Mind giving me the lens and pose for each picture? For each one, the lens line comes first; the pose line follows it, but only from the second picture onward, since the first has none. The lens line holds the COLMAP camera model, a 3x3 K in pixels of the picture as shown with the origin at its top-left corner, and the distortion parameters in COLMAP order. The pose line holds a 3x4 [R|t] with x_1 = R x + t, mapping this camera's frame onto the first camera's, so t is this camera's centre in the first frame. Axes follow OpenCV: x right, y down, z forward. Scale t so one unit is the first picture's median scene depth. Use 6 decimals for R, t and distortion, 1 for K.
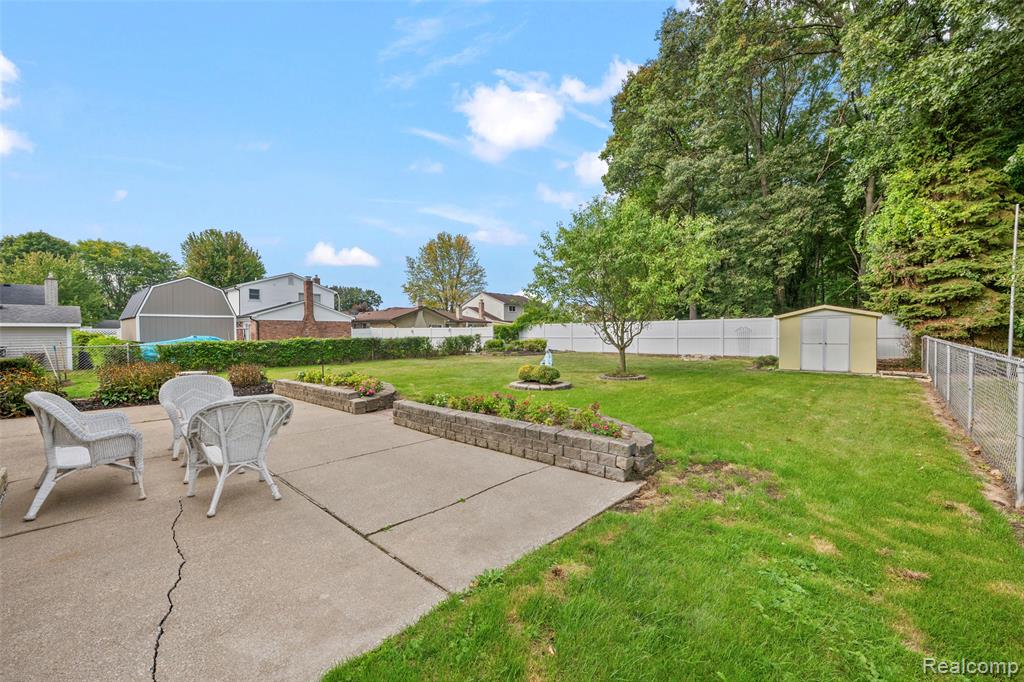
lens RADIAL K [[412.4, 0, 509.0], [0, 412.4, 338.8], [0, 0, 1]] dist [-0.005332, 0.002498]
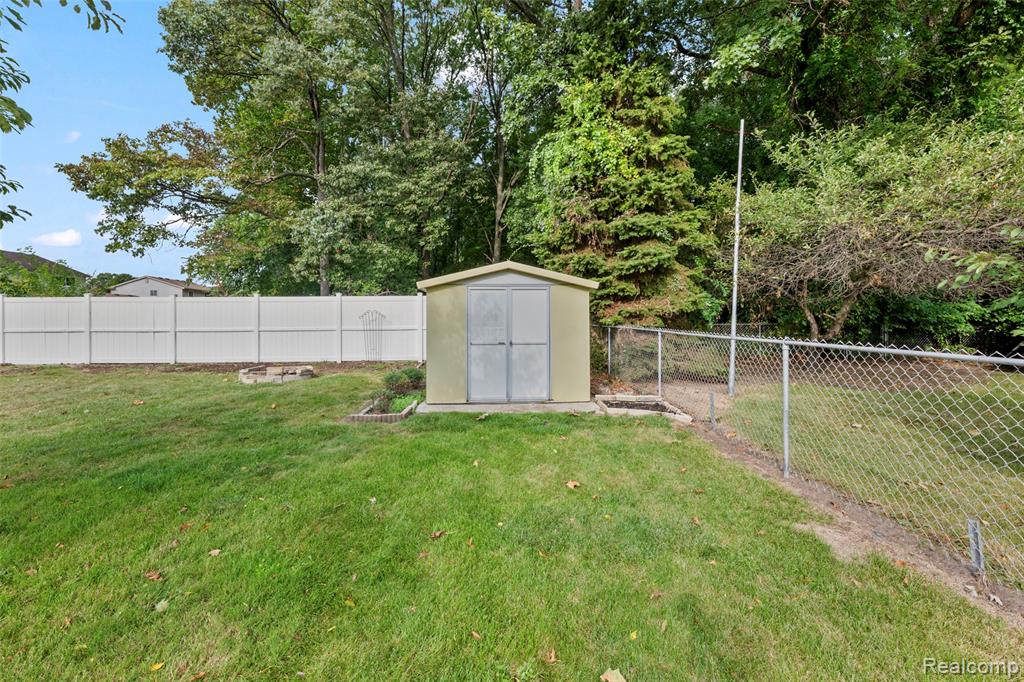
lens RADIAL K [[412.4, 0, 510.5], [0, 412.4, 332.2], [0, 0, 1]] dist [-0.005332, 0.002498]
pose [[0.708300, -0.017533, 0.705694, 0.418832], [0.008936, 0.999834, 0.015871, -0.008407], [-0.705855, -0.004935, 0.708339, 0.637727]]
